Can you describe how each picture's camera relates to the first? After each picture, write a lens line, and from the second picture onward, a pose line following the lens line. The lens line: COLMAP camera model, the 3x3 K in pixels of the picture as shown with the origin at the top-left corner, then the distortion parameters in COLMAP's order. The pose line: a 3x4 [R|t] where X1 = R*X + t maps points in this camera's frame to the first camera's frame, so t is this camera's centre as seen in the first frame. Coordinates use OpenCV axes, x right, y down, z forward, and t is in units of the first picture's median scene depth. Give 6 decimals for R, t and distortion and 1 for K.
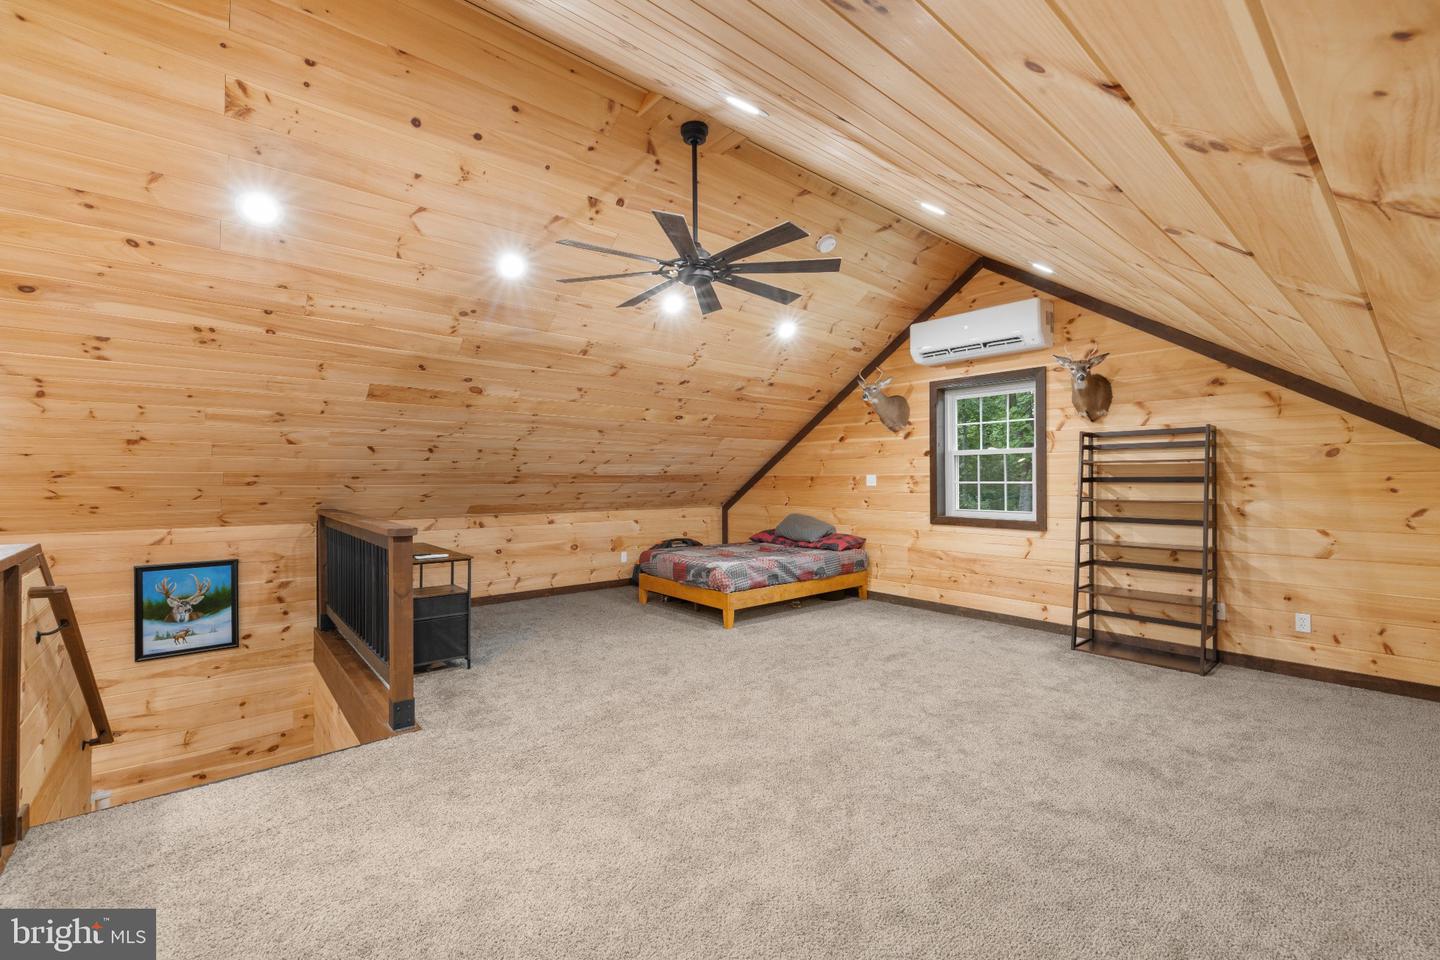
lens RADIAL K [[601.8, 0, 736.0], [0, 601.8, 484.8], [0, 0, 1]] dist [-0.001747, 0.000019]
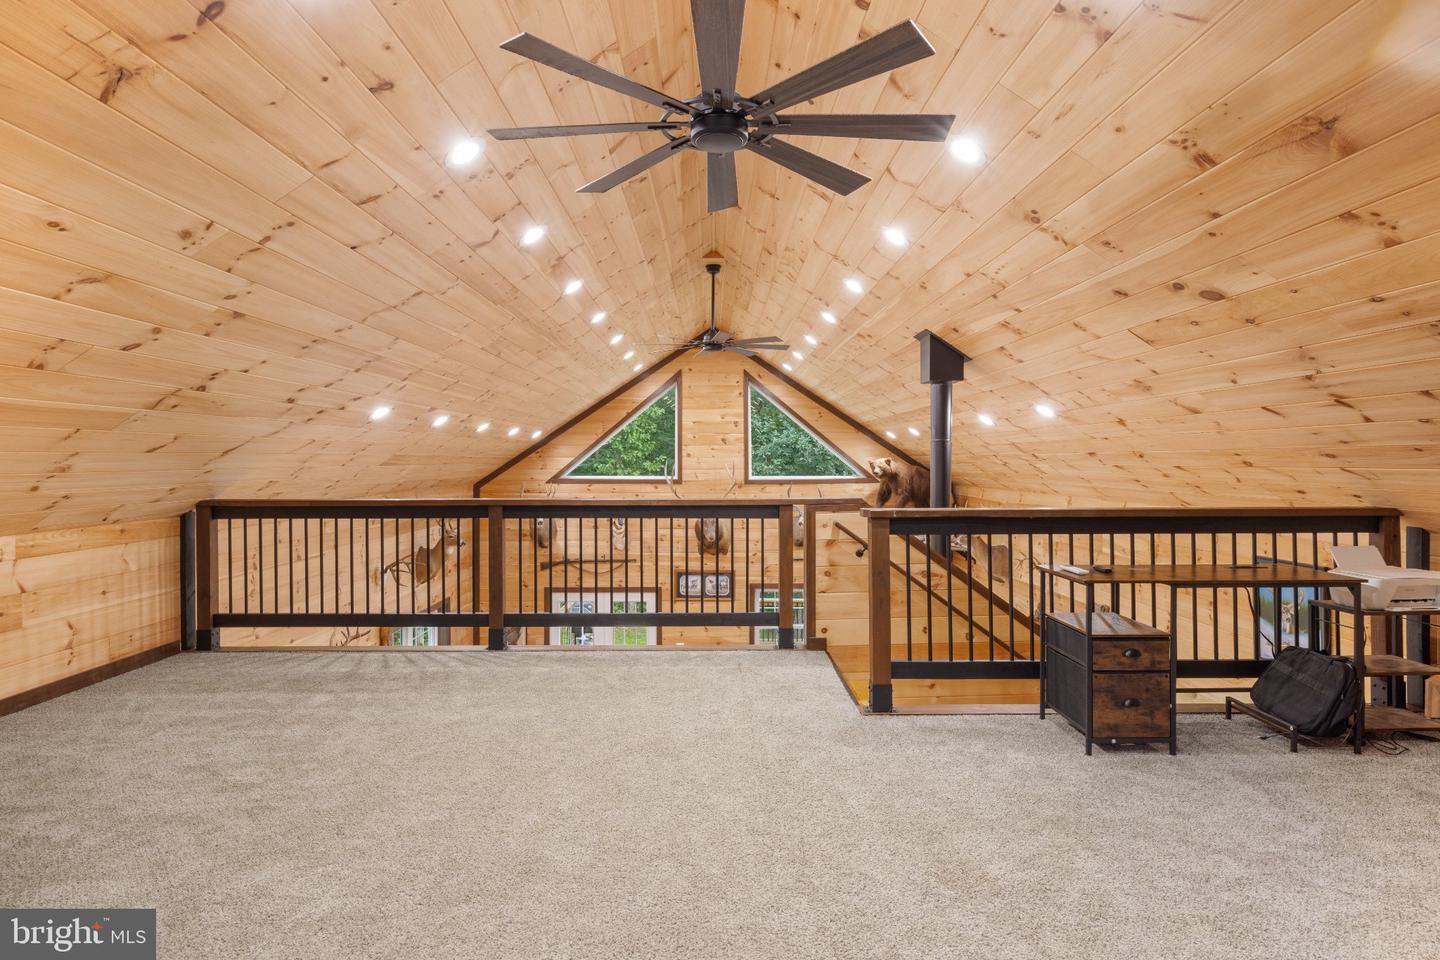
lens RADIAL K [[775.7, 0, 708.6], [0, 775.7, 470.1], [0, 0, 1]] dist [-0.001544, -0.001717]
pose [[-0.664843, 0.013790, -0.746856, 0.362014], [-0.002879, 0.999775, 0.021023, -0.011460], [0.746978, 0.016127, -0.664654, 1.023669]]
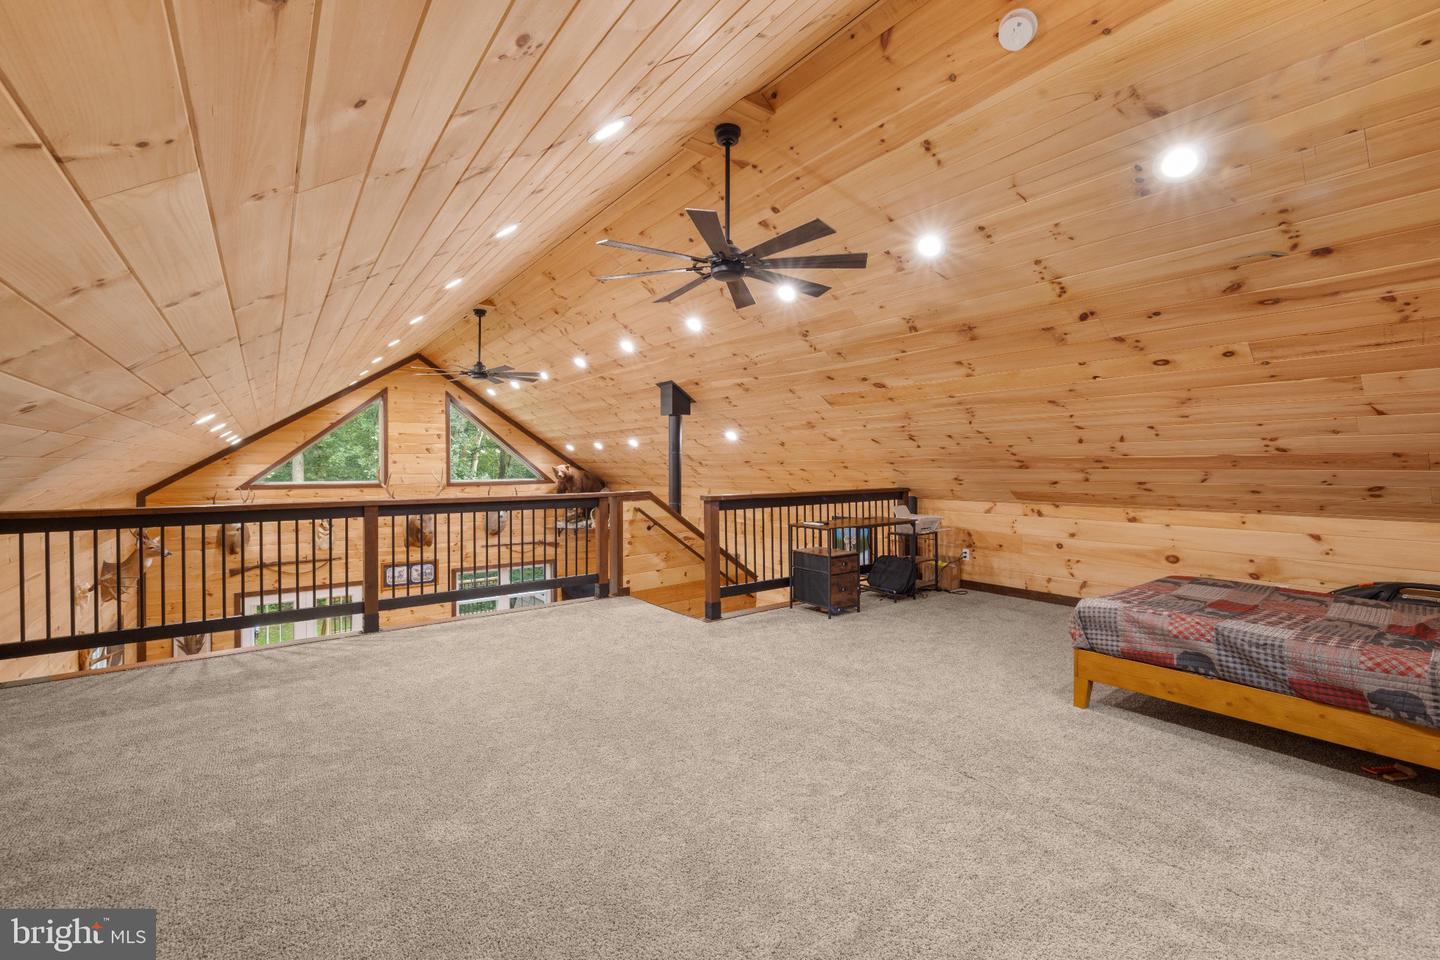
lens RADIAL K [[613.4, 0, 720.0], [0, 613.4, 480.0], [0, 0, 1]] dist [-0.006092, -0.000672]
pose [[-0.074319, 0.026674, -0.996878, 0.673573], [-0.005017, 0.999620, 0.027121, -0.009110], [0.997222, 0.007017, -0.074157, 0.714565]]
